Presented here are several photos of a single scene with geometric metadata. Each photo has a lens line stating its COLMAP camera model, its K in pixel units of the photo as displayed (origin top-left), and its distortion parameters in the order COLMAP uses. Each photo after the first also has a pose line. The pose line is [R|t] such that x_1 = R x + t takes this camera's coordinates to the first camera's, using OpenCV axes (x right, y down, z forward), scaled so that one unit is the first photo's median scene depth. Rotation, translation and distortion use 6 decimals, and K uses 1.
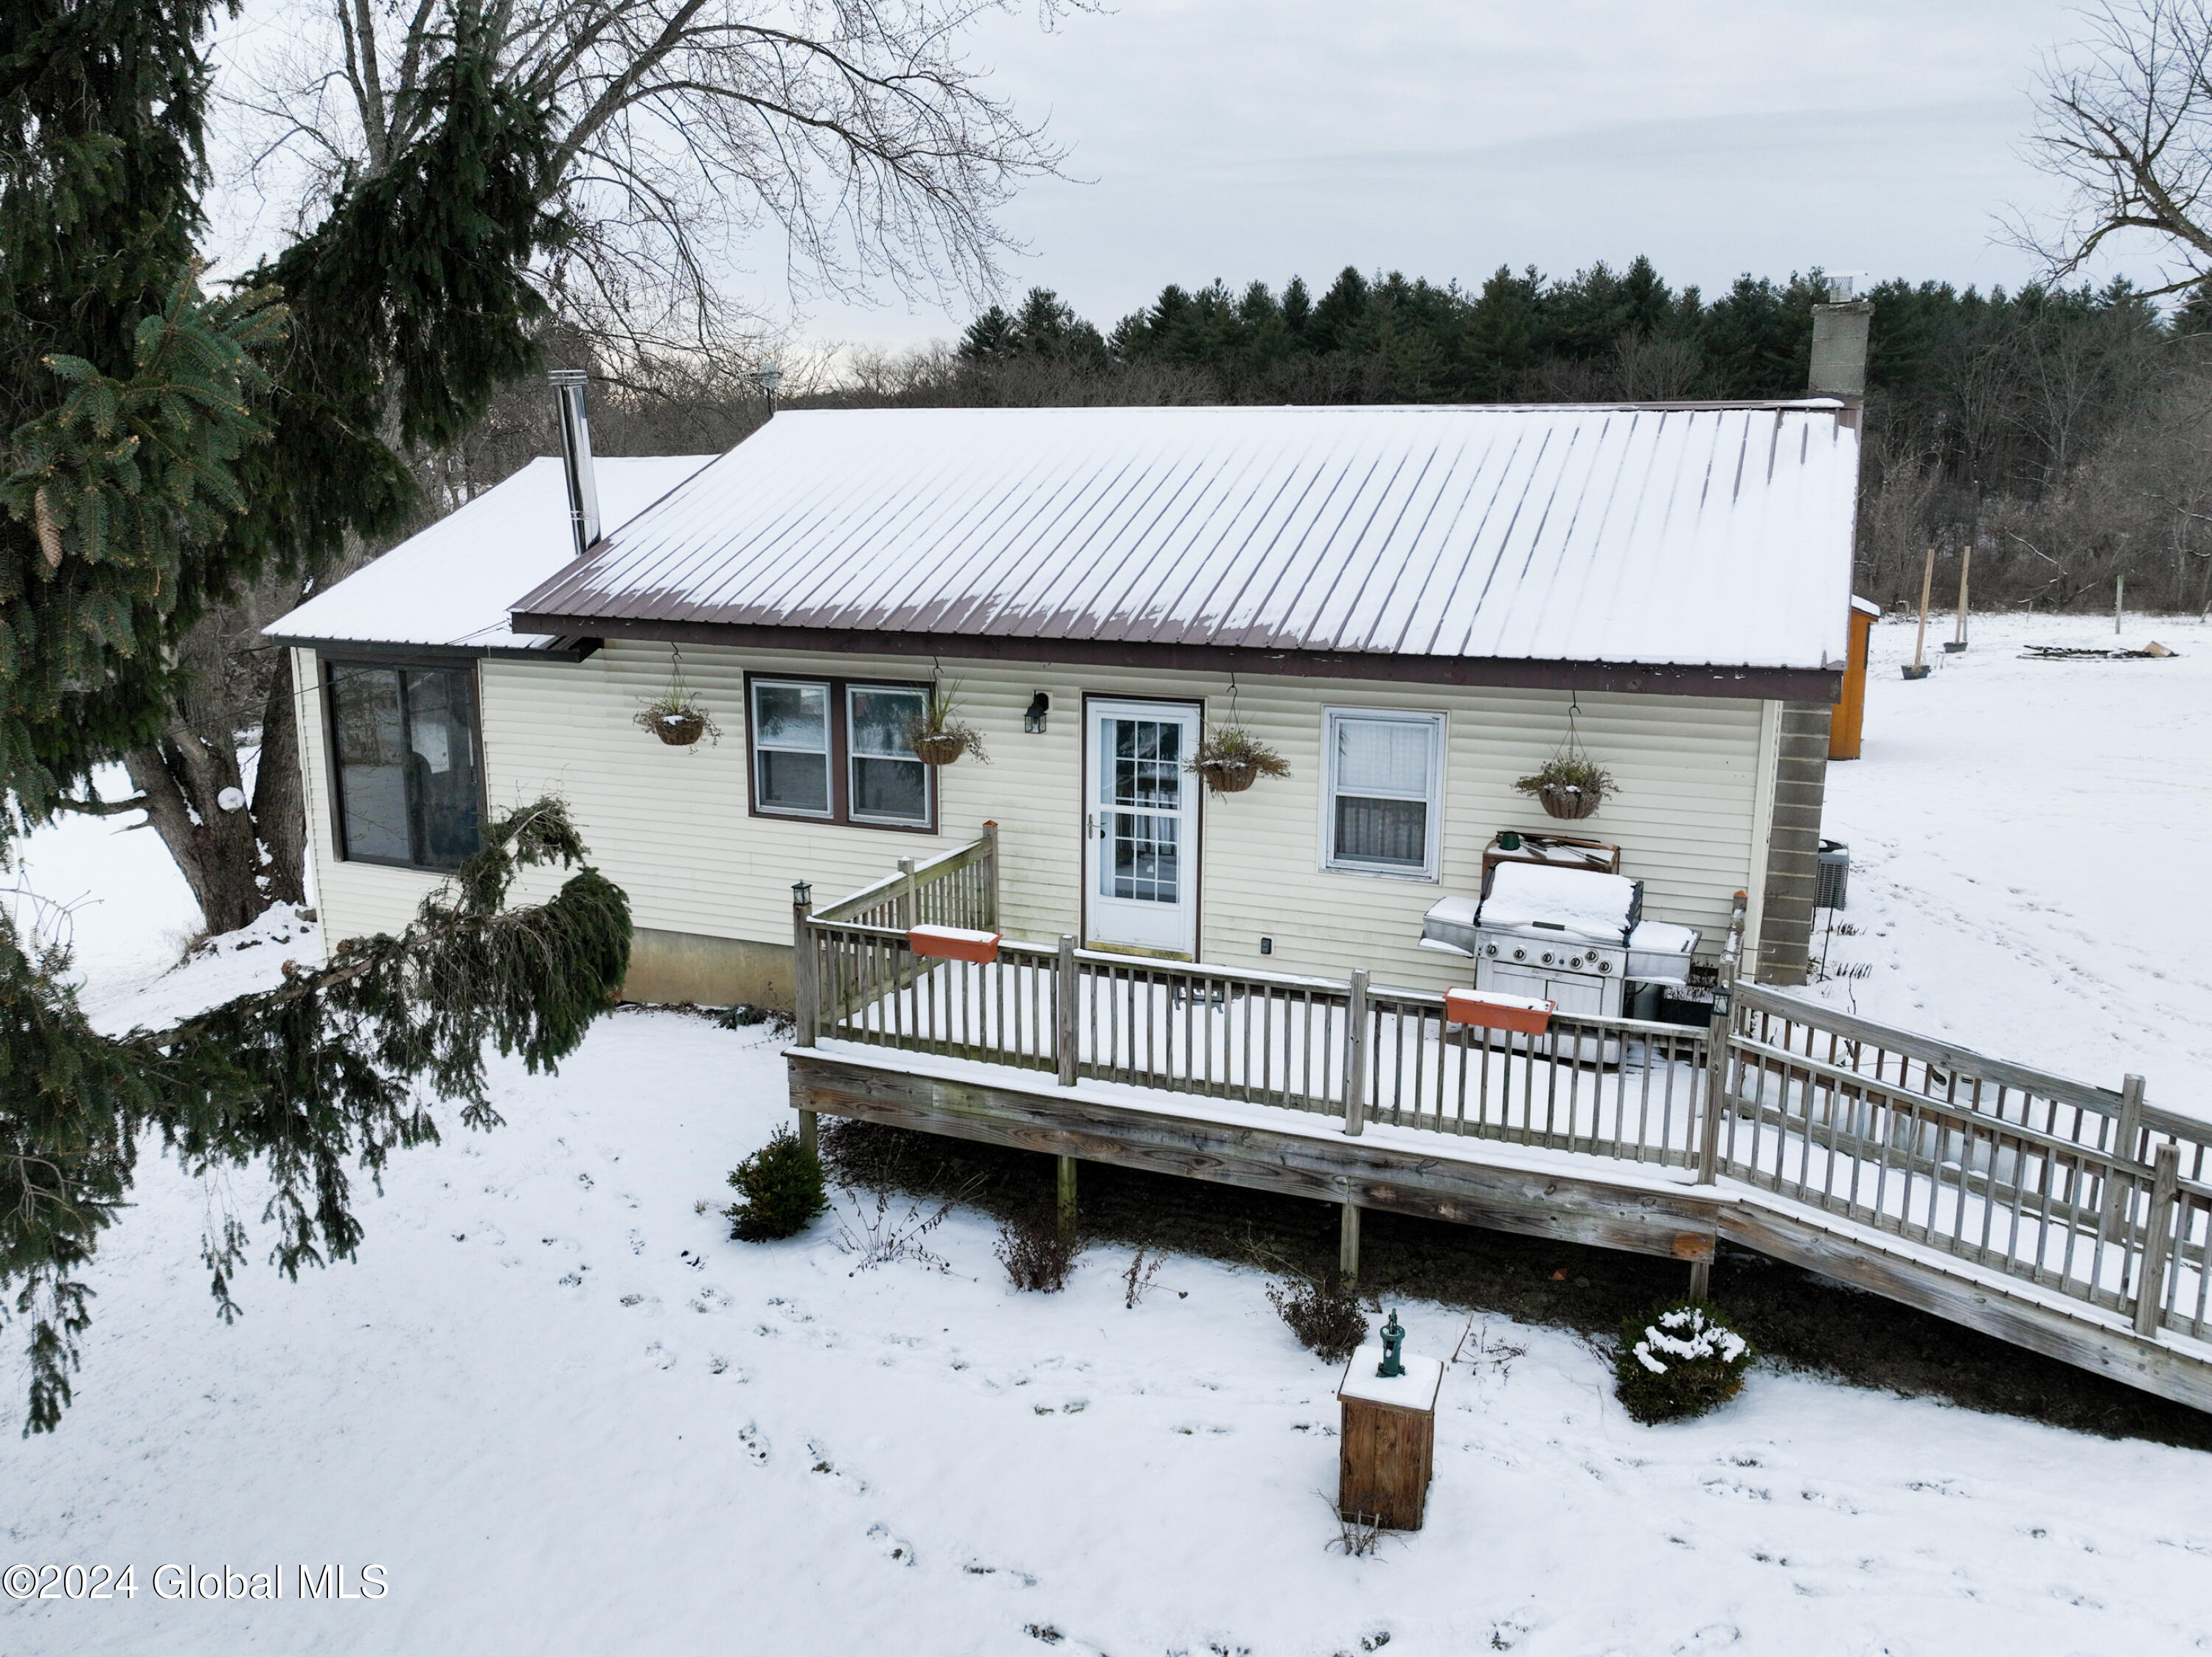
lens RADIAL K [[1673.3, 0, 1106.0], [0, 1673.3, 828.5], [0, 0, 1]] dist [0.028611, 0.012435]
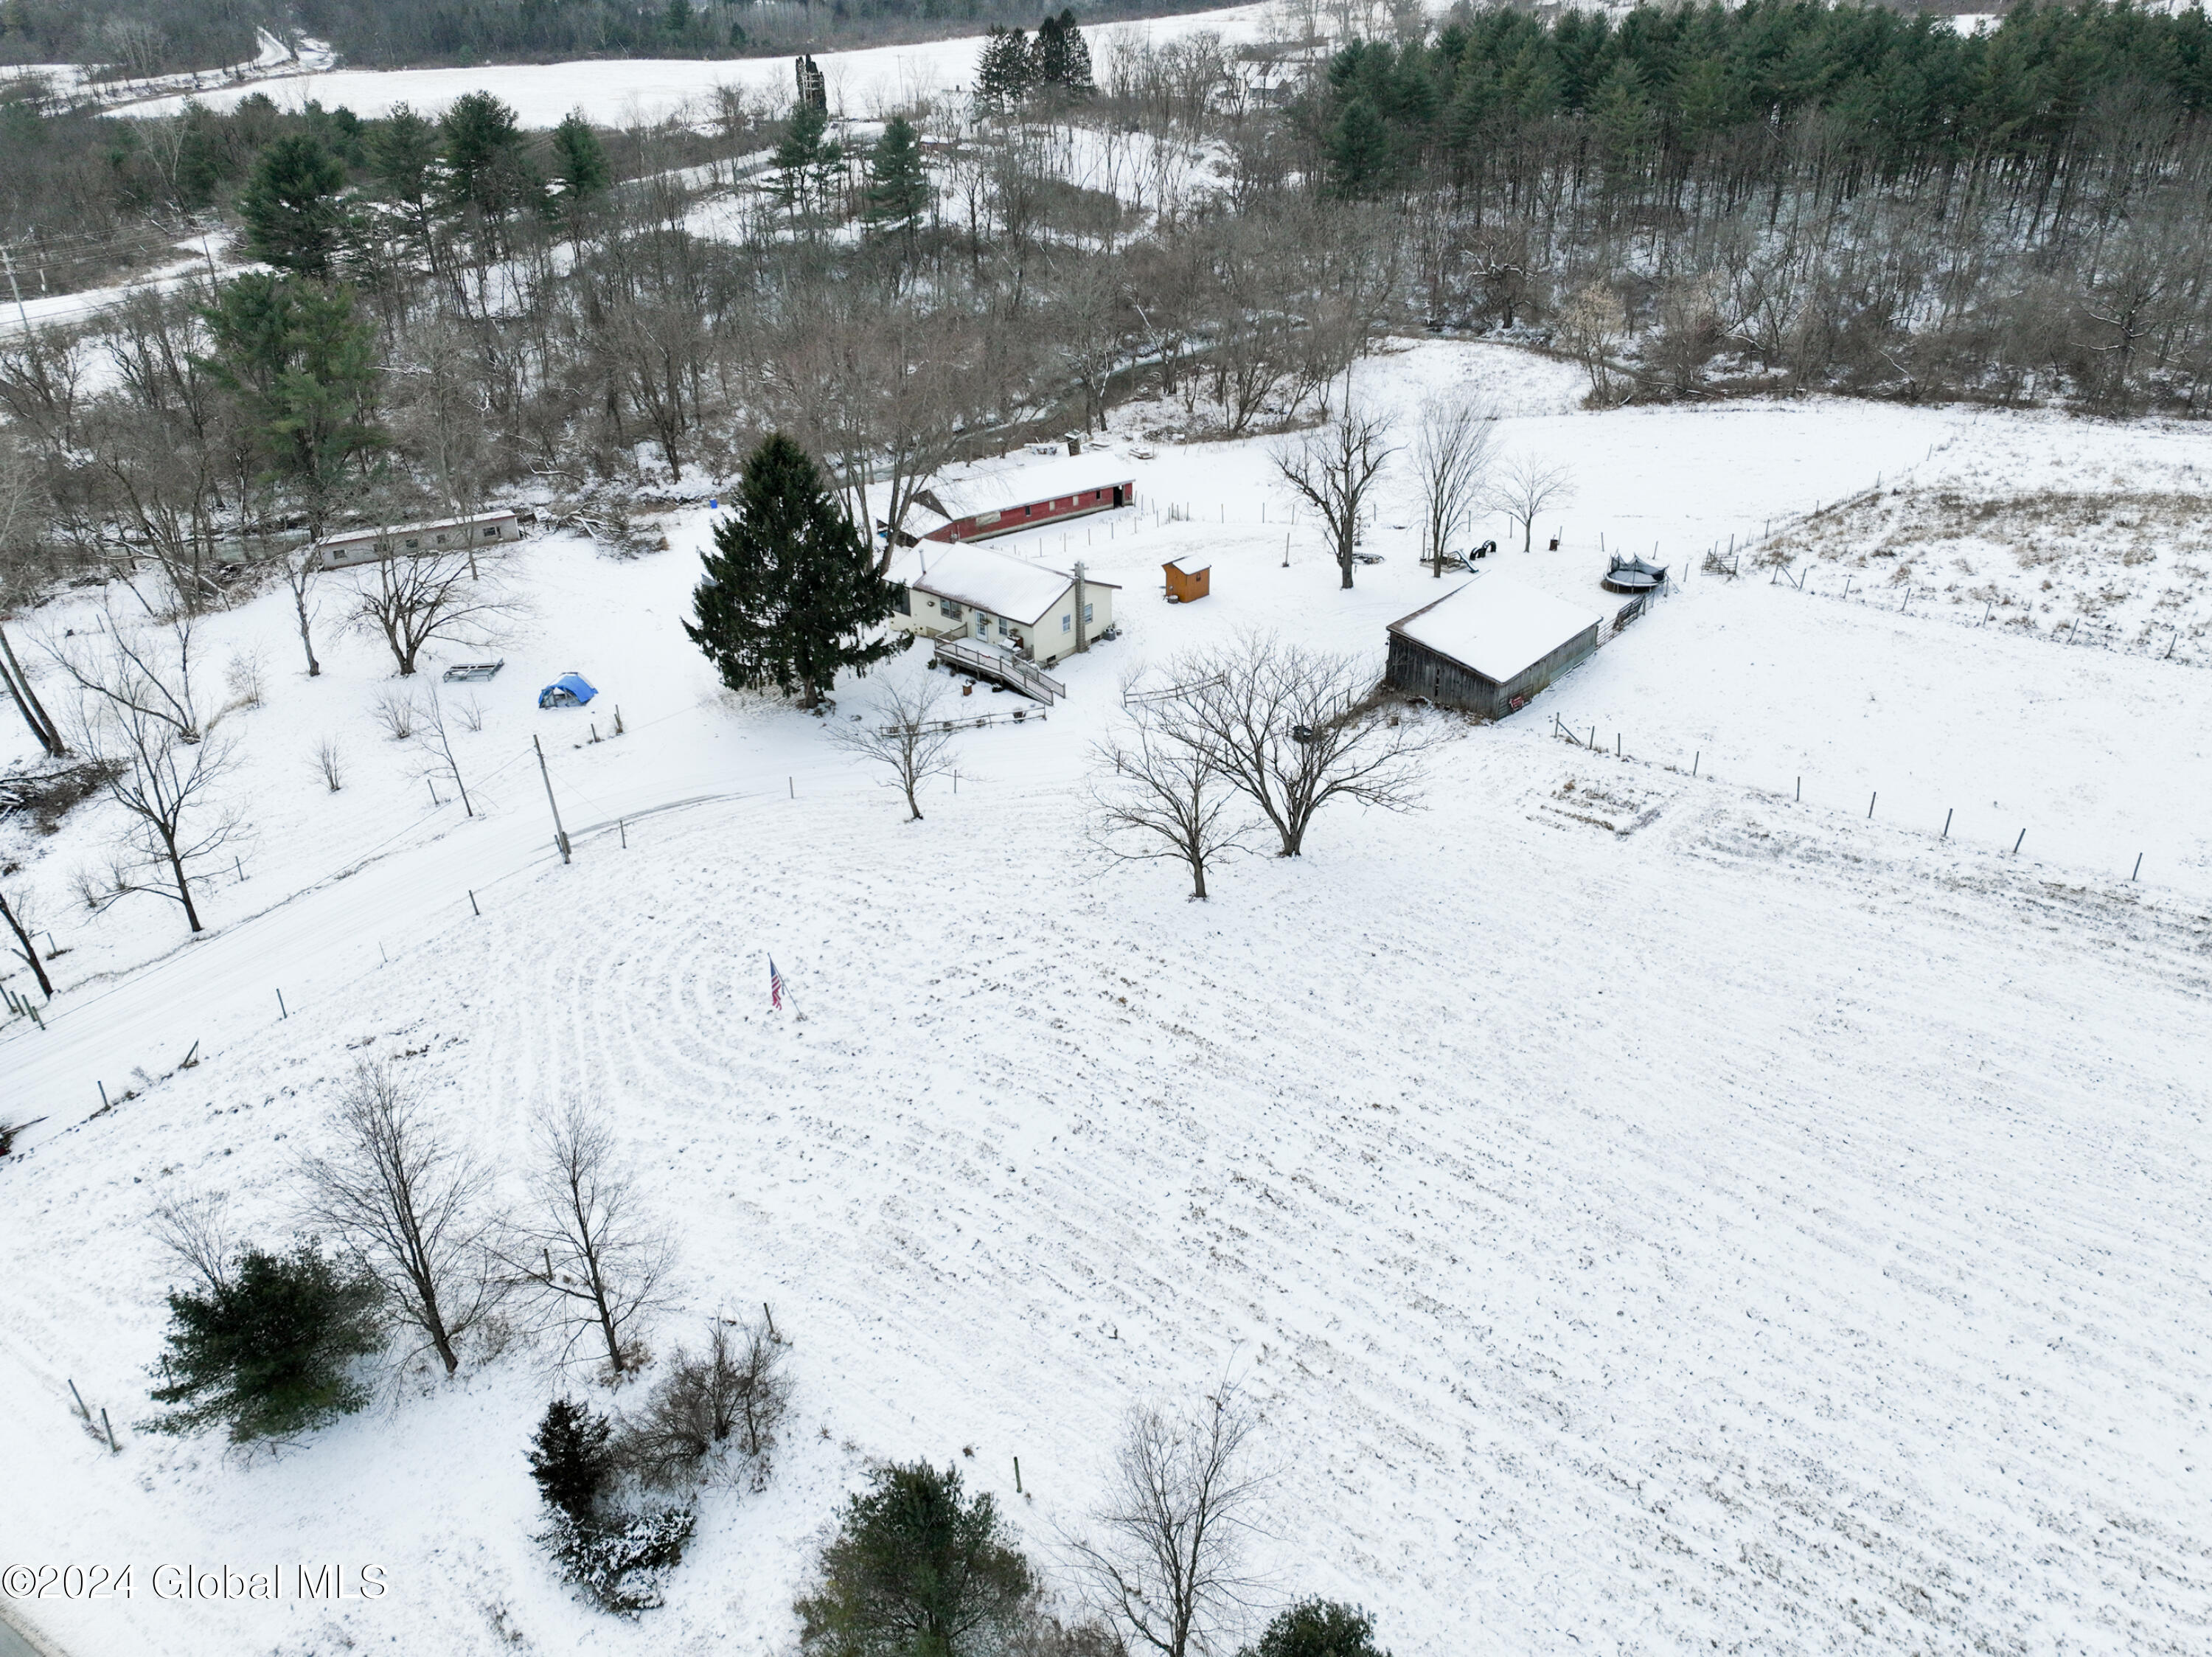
lens RADIAL K [[1673.3, 0, 1106.0], [0, 1673.3, 828.5], [0, 0, 1]] dist [0.028611, 0.012435]
pose [[0.954872, 0.165438, -0.246678, 3.114865], [-0.099851, 0.960978, 0.257976, -1.373133], [0.279731, -0.221703, 0.934130, -7.466215]]
